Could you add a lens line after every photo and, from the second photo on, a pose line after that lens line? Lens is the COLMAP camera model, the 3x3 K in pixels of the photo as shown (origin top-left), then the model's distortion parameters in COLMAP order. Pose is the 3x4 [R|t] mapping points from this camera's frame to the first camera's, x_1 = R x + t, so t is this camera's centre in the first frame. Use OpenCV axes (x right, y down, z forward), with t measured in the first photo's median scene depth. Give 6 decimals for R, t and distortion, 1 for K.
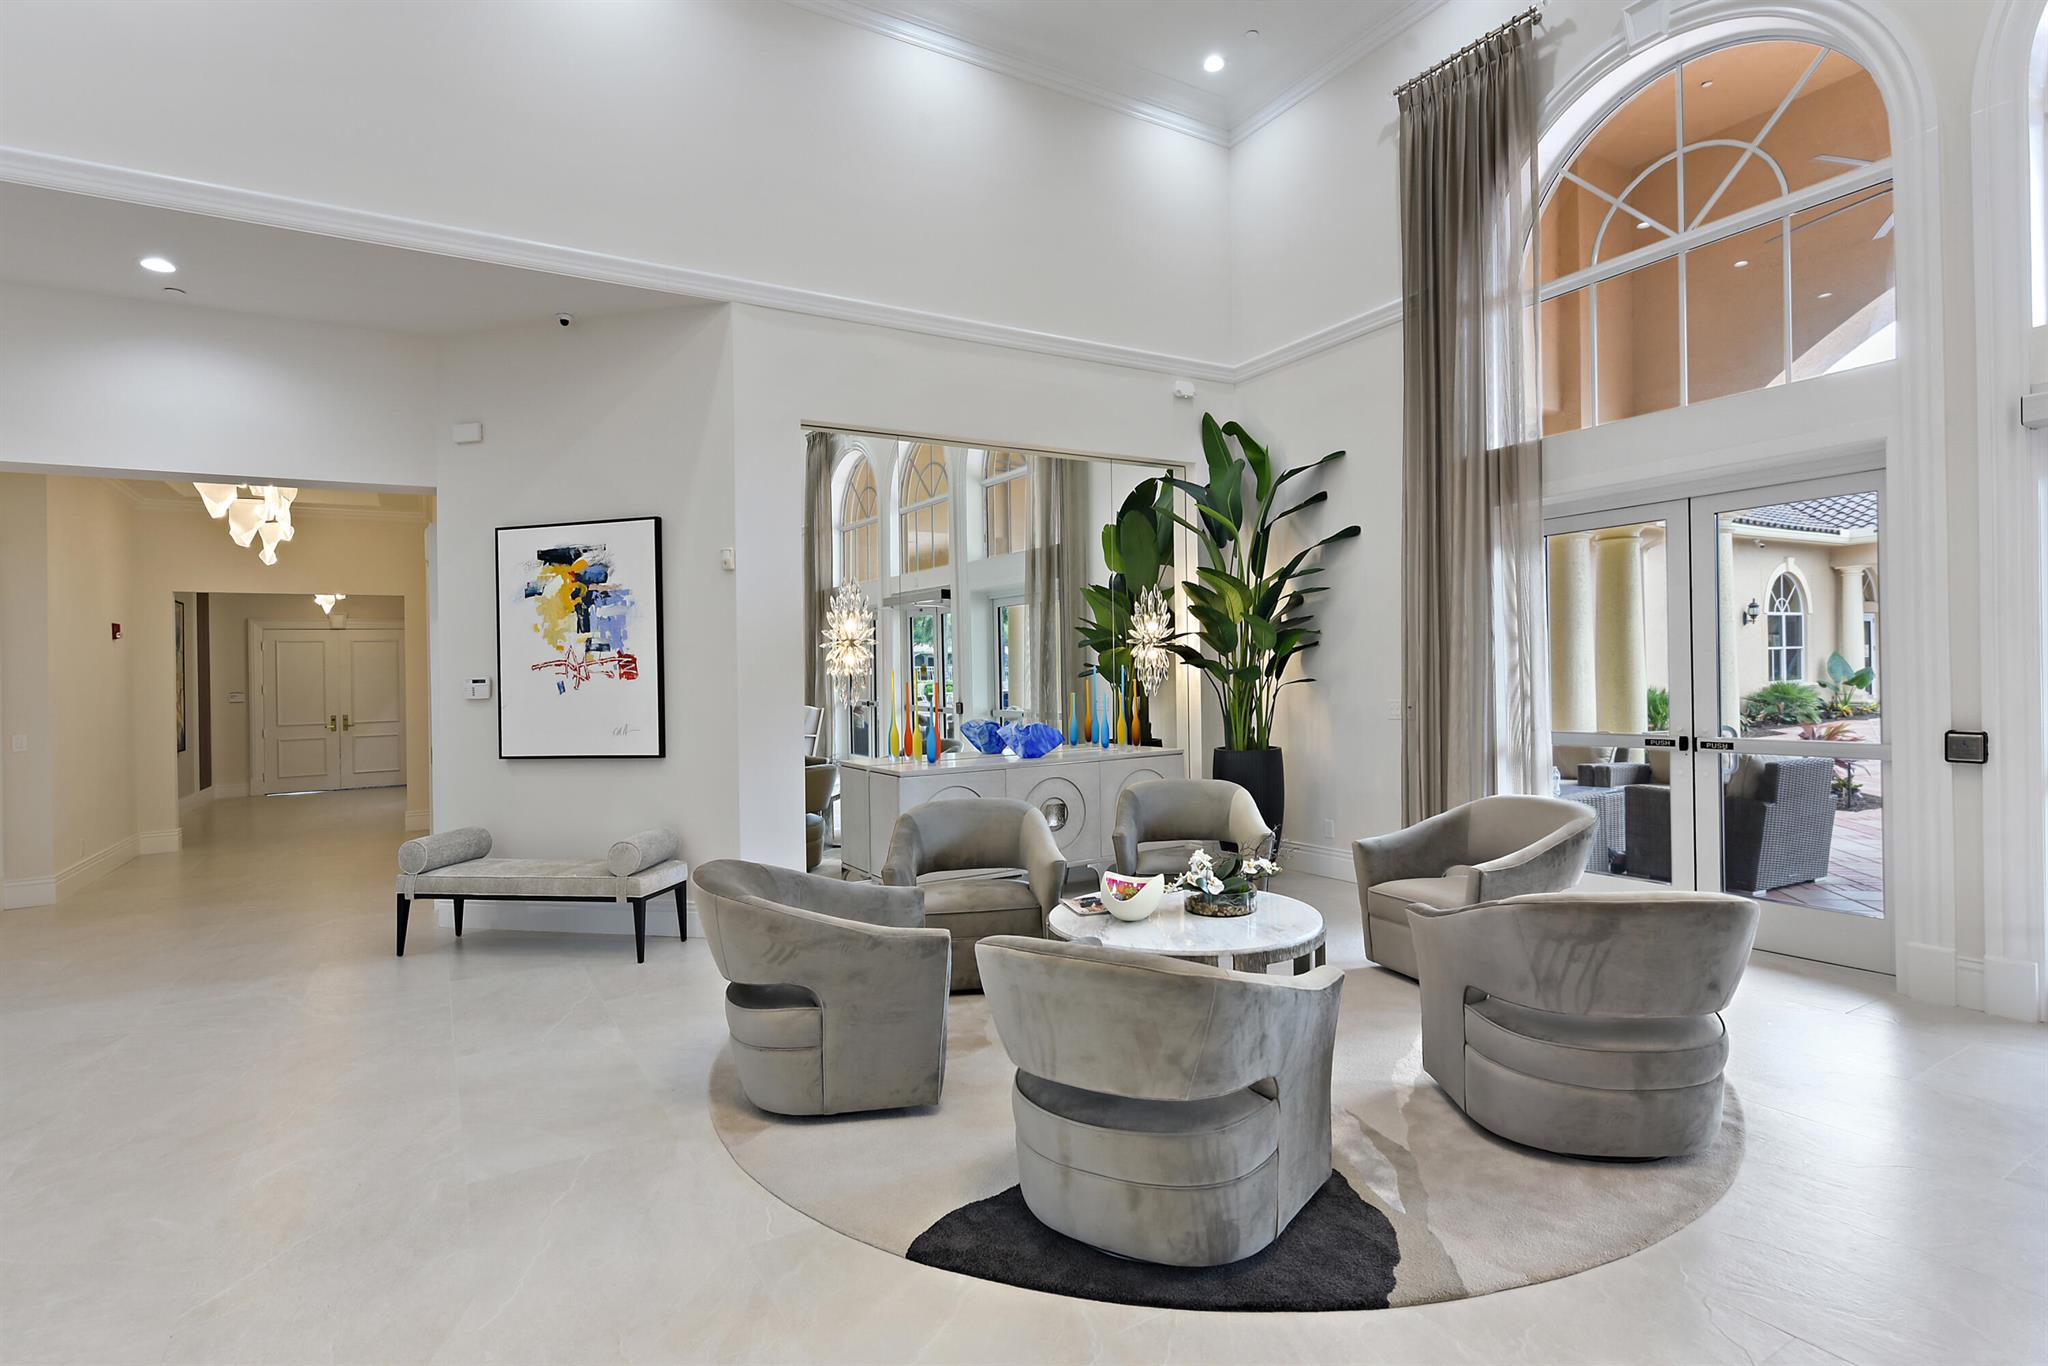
lens RADIAL K [[992.9, 0, 1017.3], [0, 992.9, 682.9], [0, 0, 1]] dist [0.000081, 0.000410]
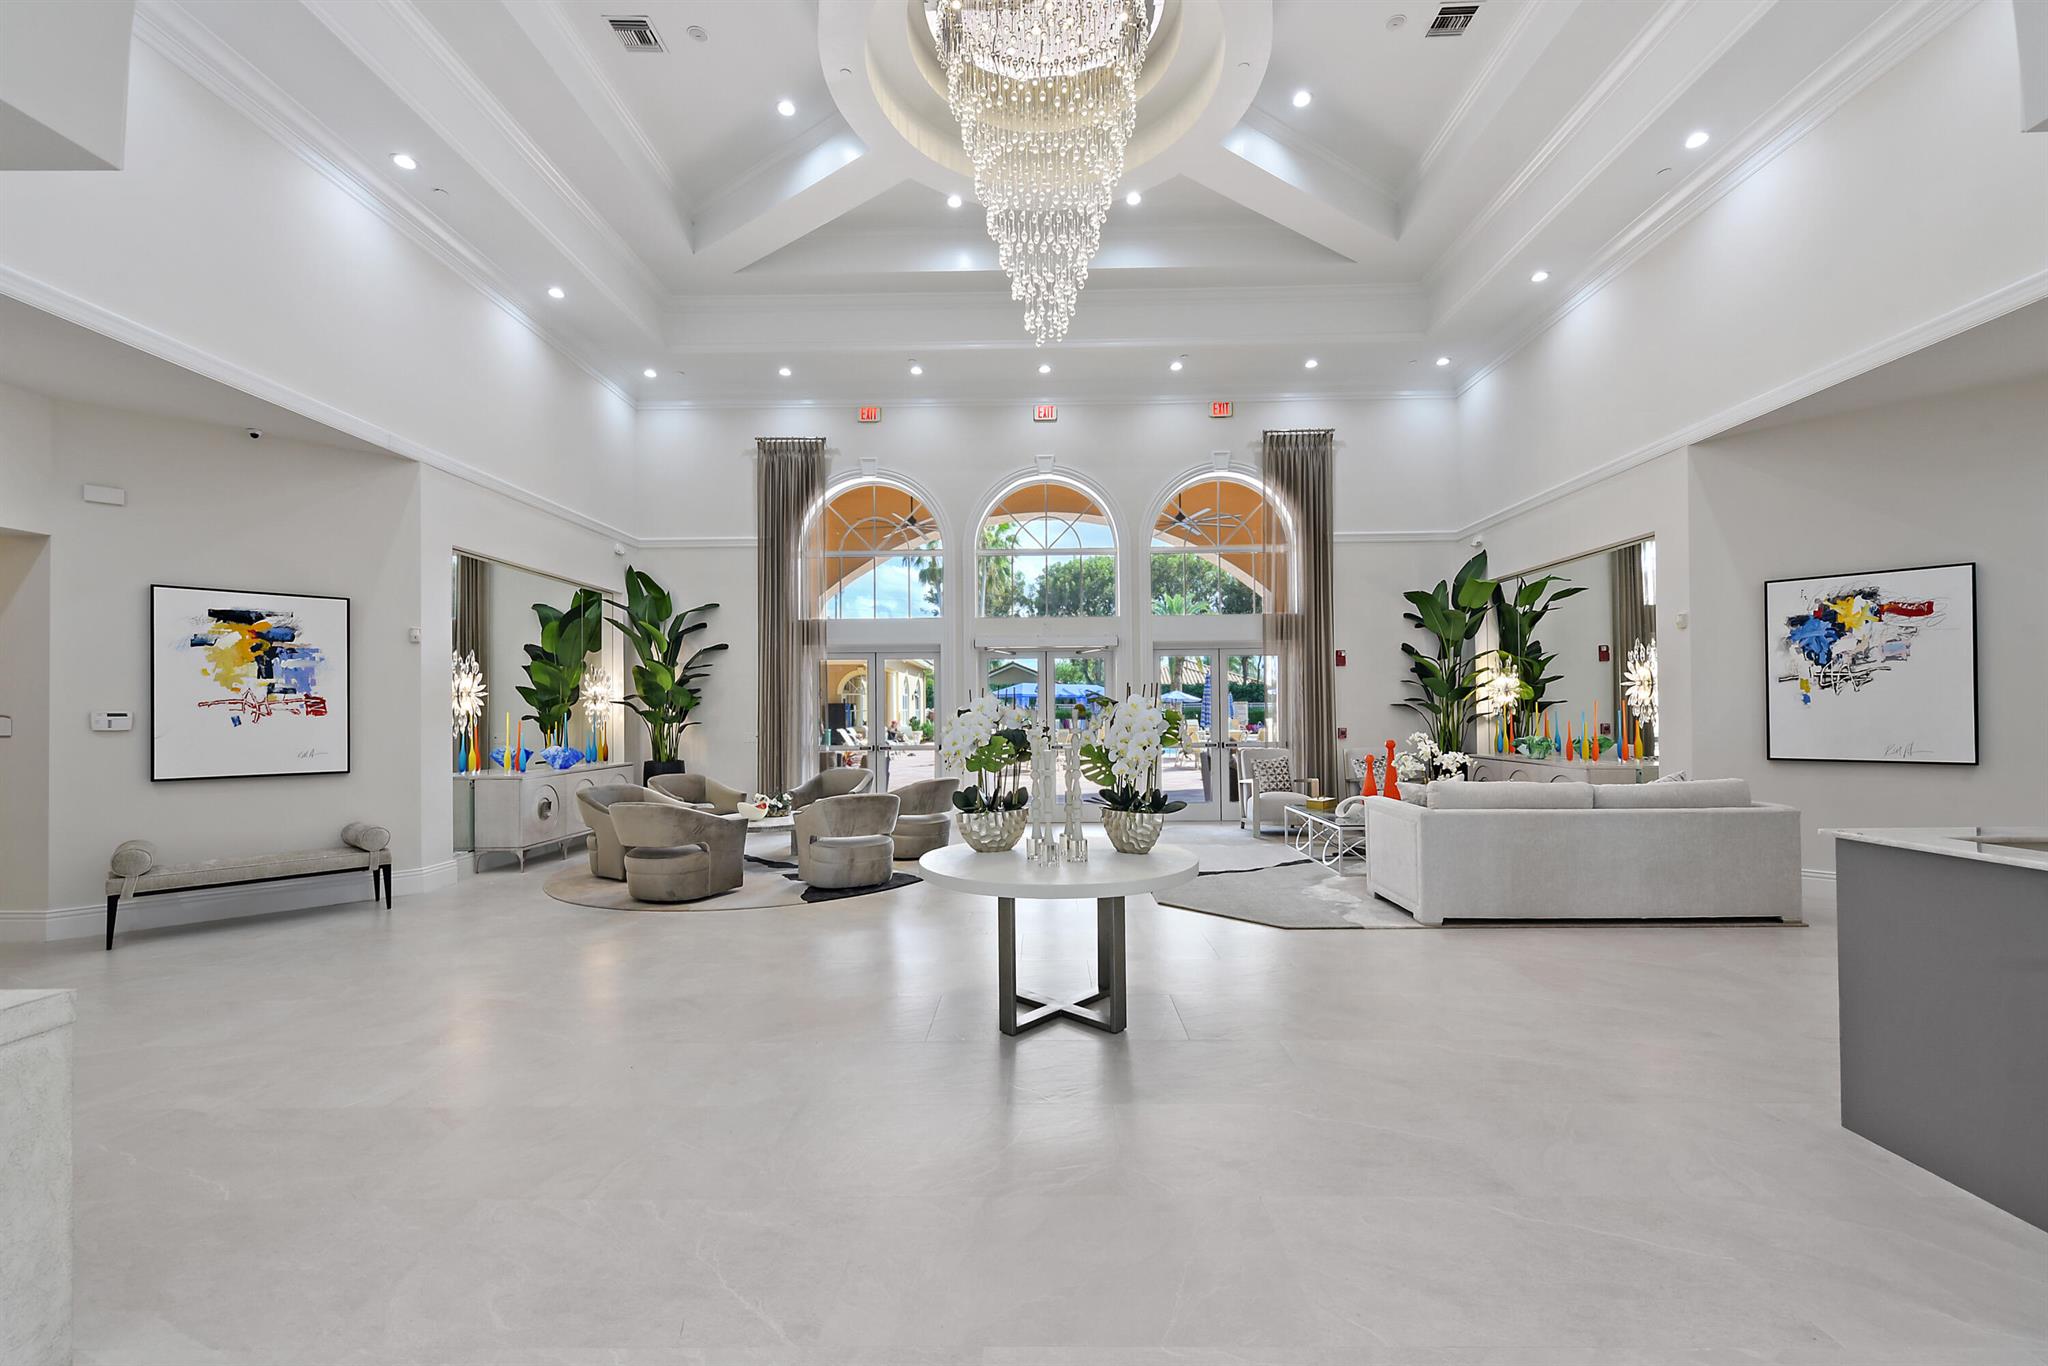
lens RADIAL K [[818.2, 0, 1038.5], [0, 818.2, 715.5], [0, 0, 1]] dist [0.000269, -0.000005]
pose [[0.511281, 0.020191, 0.859176, -0.831657], [-0.001934, 0.999748, -0.022343, 0.018782], [-0.859411, 0.009762, 0.511192, -0.398239]]
